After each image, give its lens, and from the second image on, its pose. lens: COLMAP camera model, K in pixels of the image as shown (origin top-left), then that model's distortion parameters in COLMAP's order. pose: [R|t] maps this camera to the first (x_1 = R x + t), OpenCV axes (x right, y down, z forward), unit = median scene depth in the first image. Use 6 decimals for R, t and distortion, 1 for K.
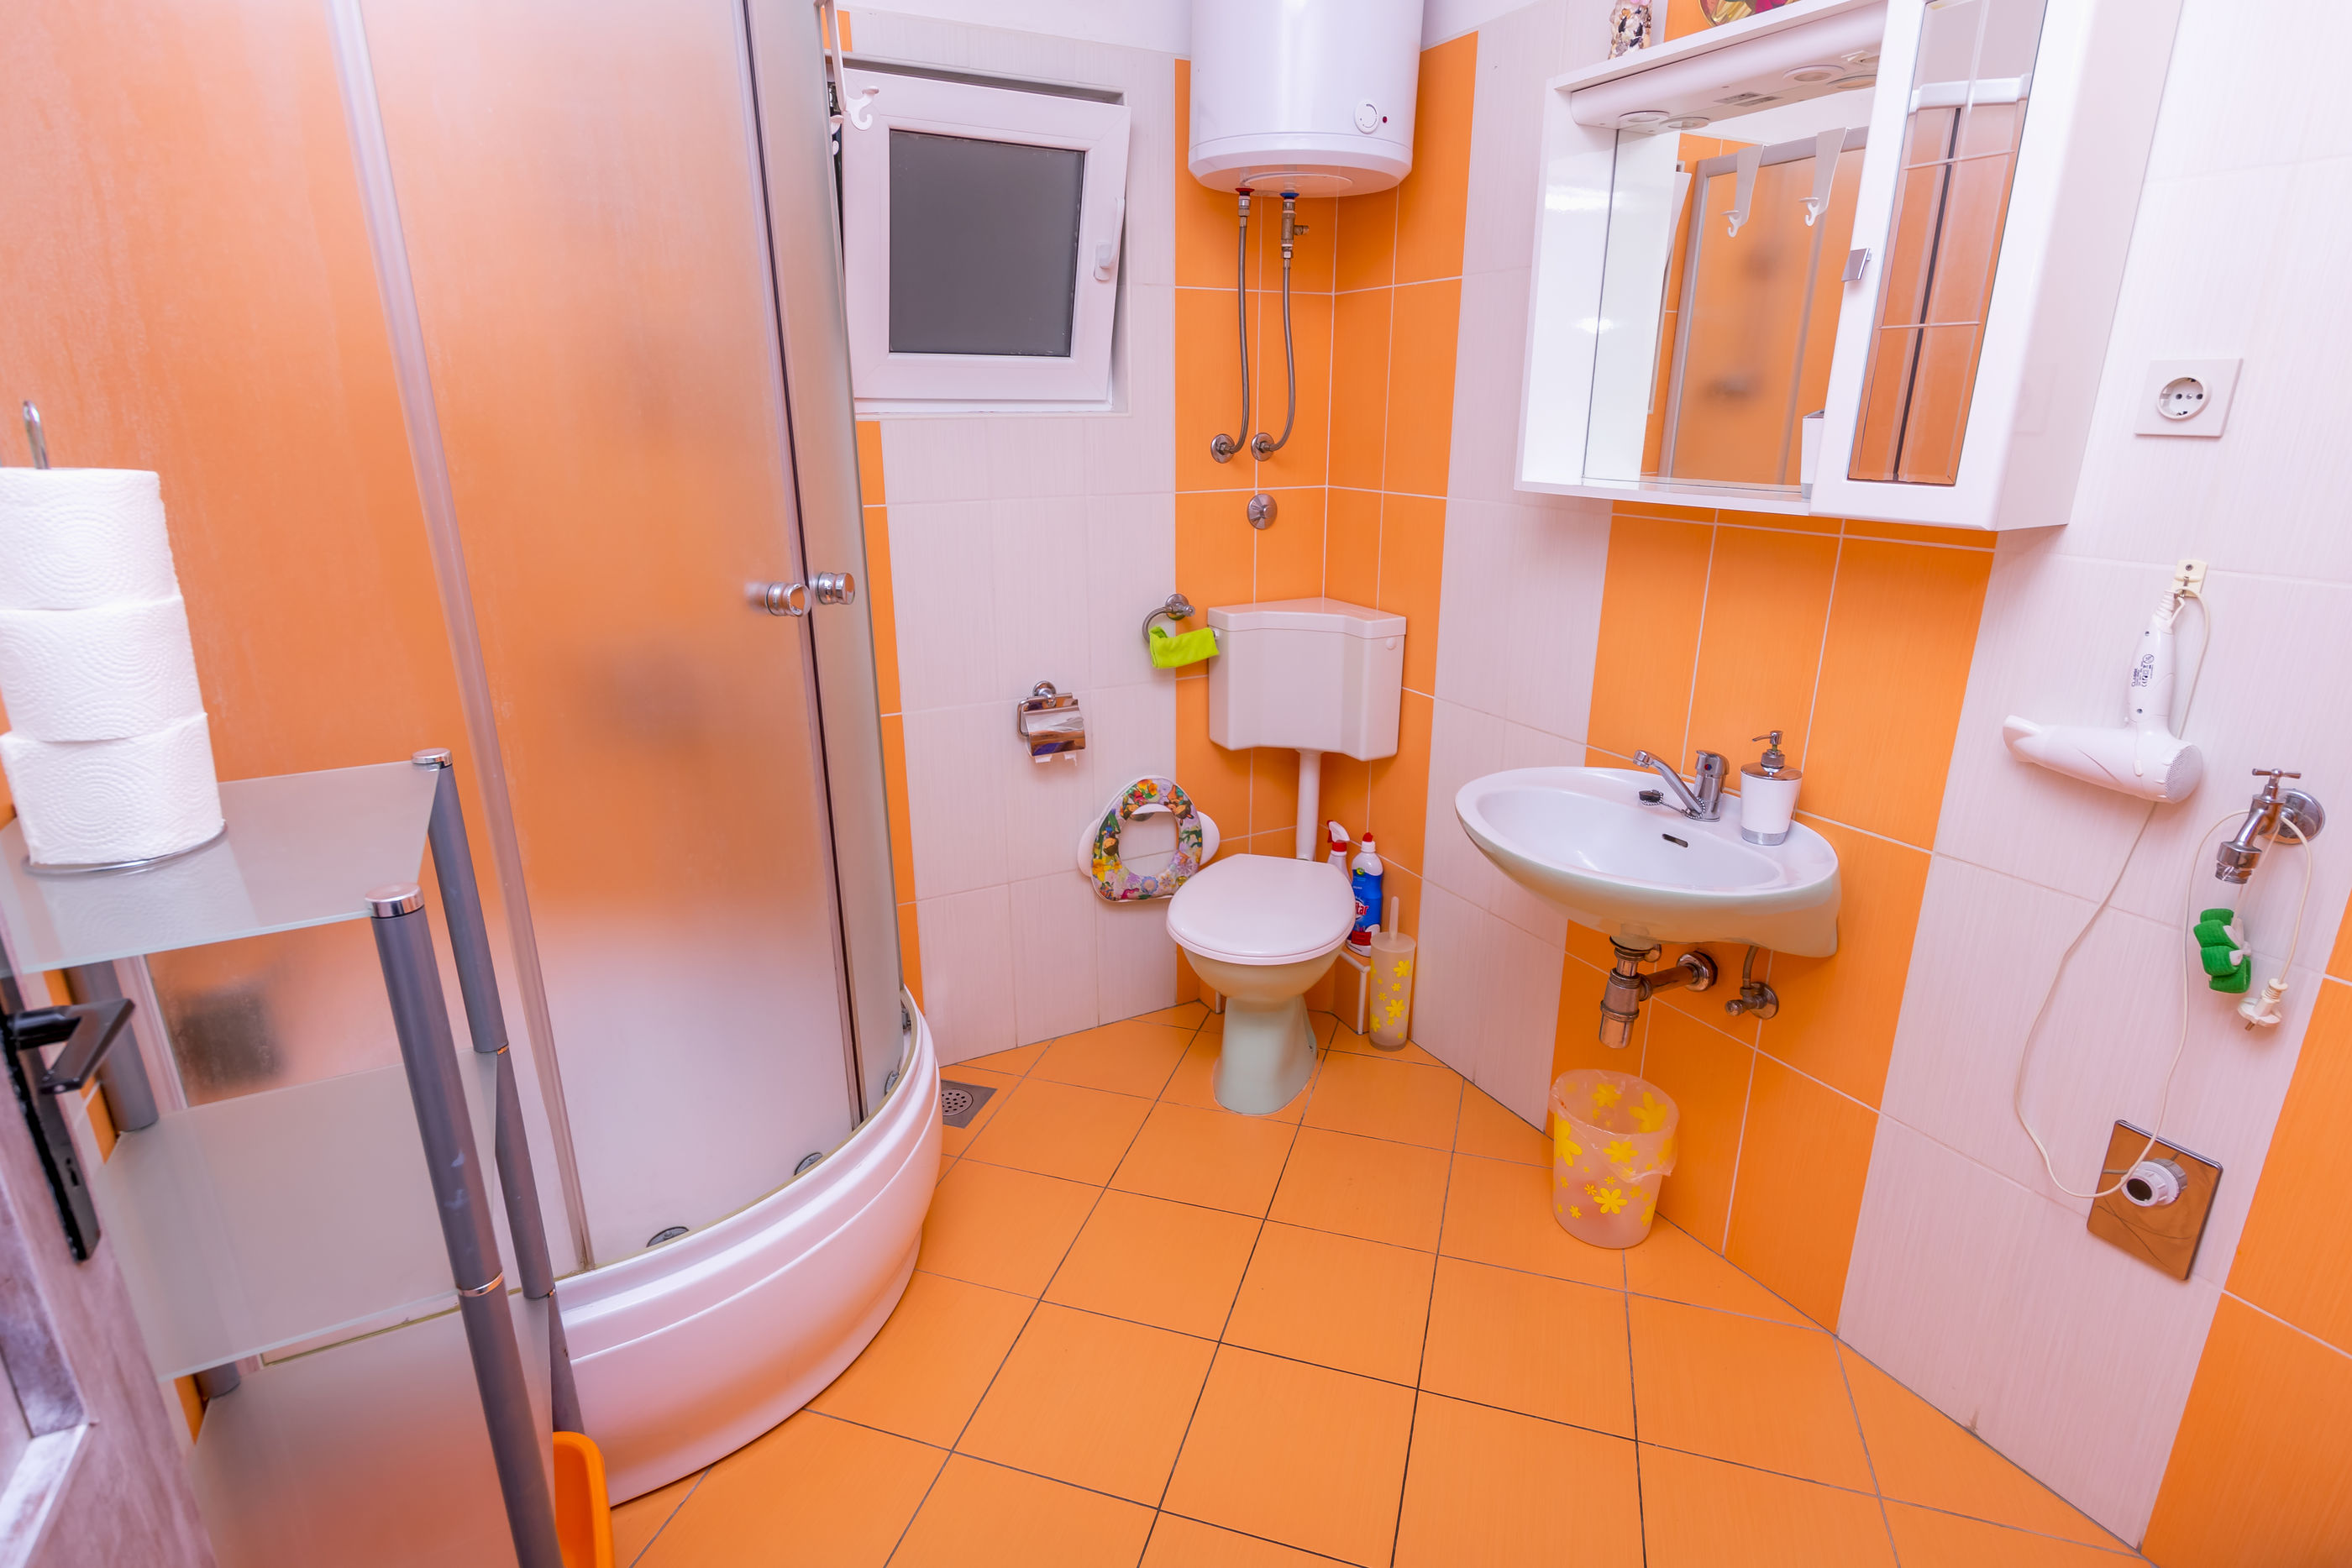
lens RADIAL K [[1189.9, 0, 1182.3], [0, 1189.9, 733.8], [0, 0, 1]] dist [-0.000070, -0.001175]
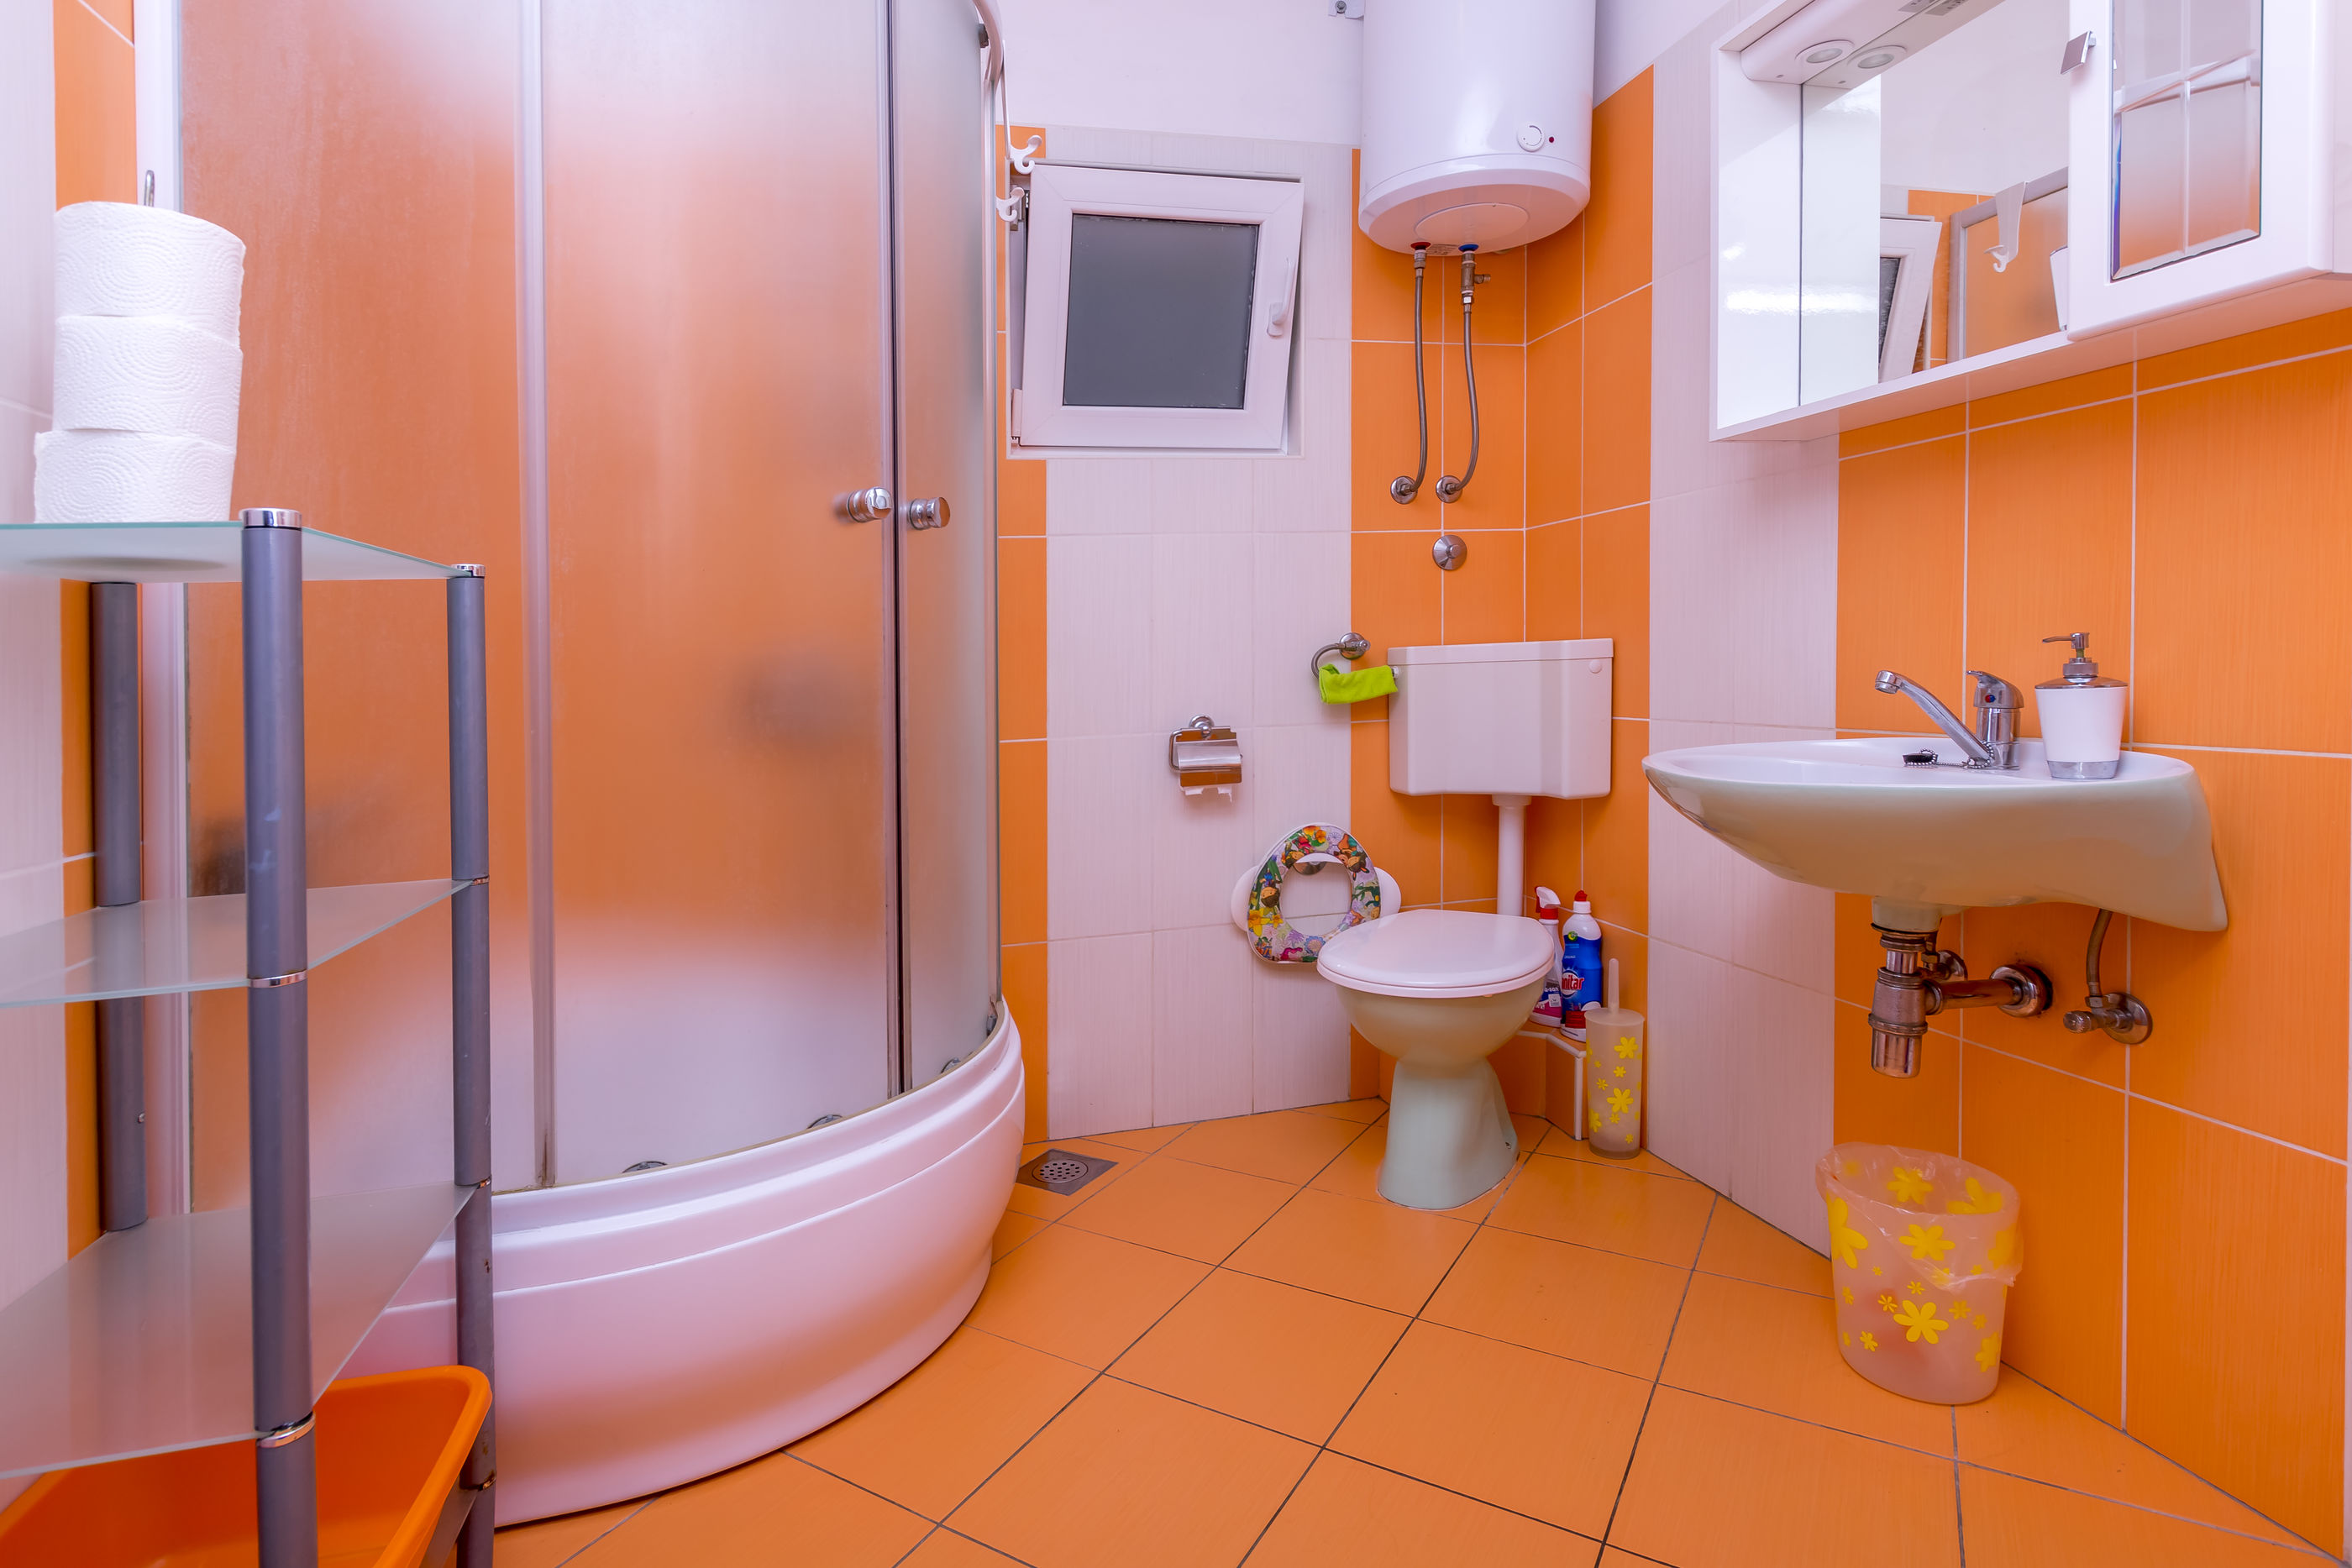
lens RADIAL K [[1205.4, 0, 1149.9], [0, 1205.4, 636.7], [0, 0, 1]] dist [-0.003844, -0.000121]
pose [[0.968317, -0.031432, -0.247738, 0.080007], [-0.036578, 0.963496, -0.265213, 0.148344], [0.247031, 0.265872, 0.931820, 0.100251]]
